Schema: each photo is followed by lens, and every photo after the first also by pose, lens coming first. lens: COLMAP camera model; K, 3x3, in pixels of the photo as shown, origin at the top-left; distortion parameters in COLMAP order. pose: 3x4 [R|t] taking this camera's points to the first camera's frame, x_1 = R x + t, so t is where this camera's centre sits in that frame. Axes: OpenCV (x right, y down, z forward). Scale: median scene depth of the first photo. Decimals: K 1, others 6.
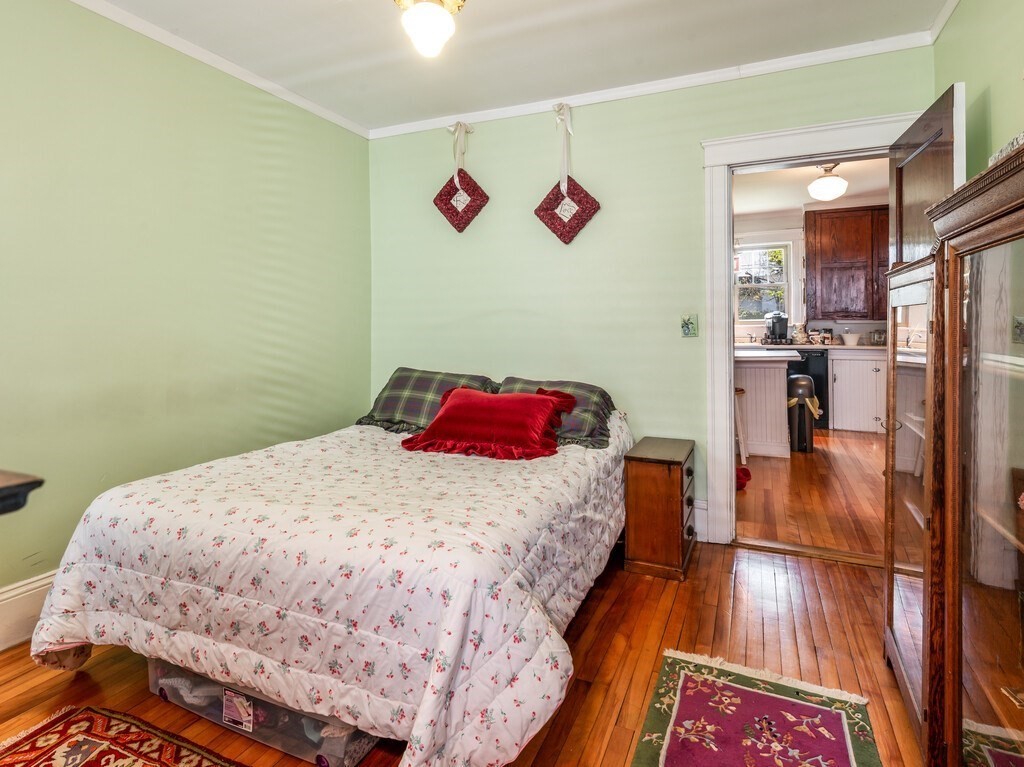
lens RADIAL K [[535.4, 0, 524.7], [0, 535.4, 319.8], [0, 0, 1]] dist [0.031263, -0.017841]
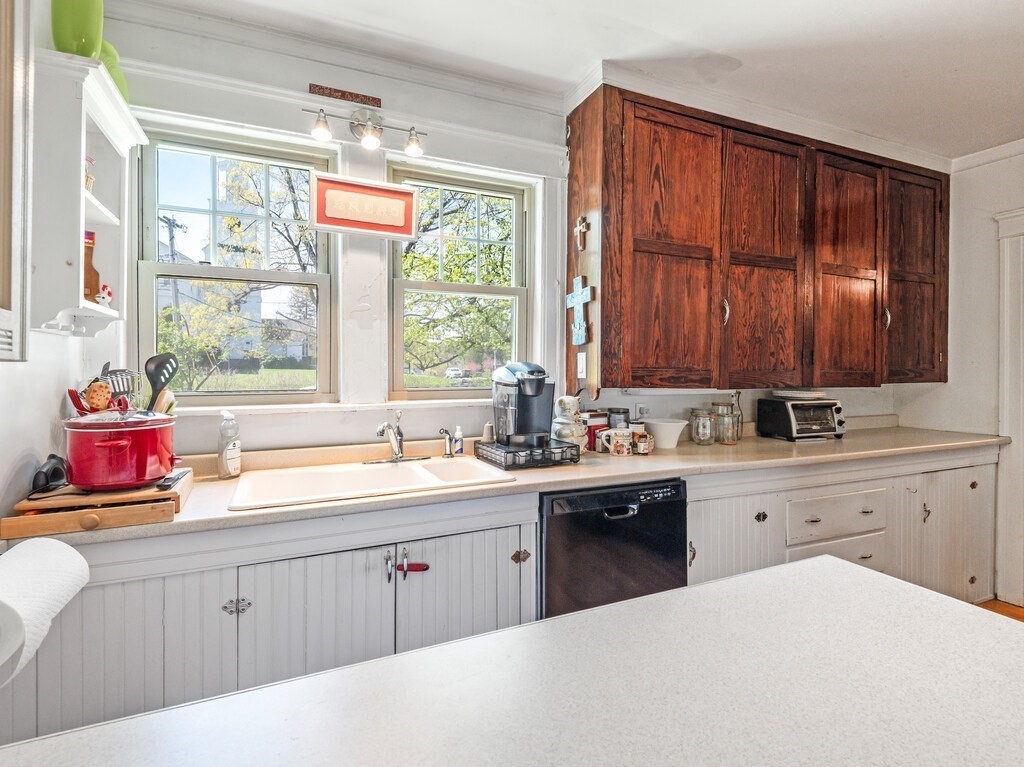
lens RADIAL K [[535.4, 0, 519.3], [0, 535.4, 370.4], [0, 0, 1]] dist [0.031263, -0.017841]
pose [[0.659017, 0.005728, 0.752106, 0.849552], [-0.012790, 0.999912, 0.003592, -0.050708], [-0.752019, -0.011987, 0.659032, 3.162584]]
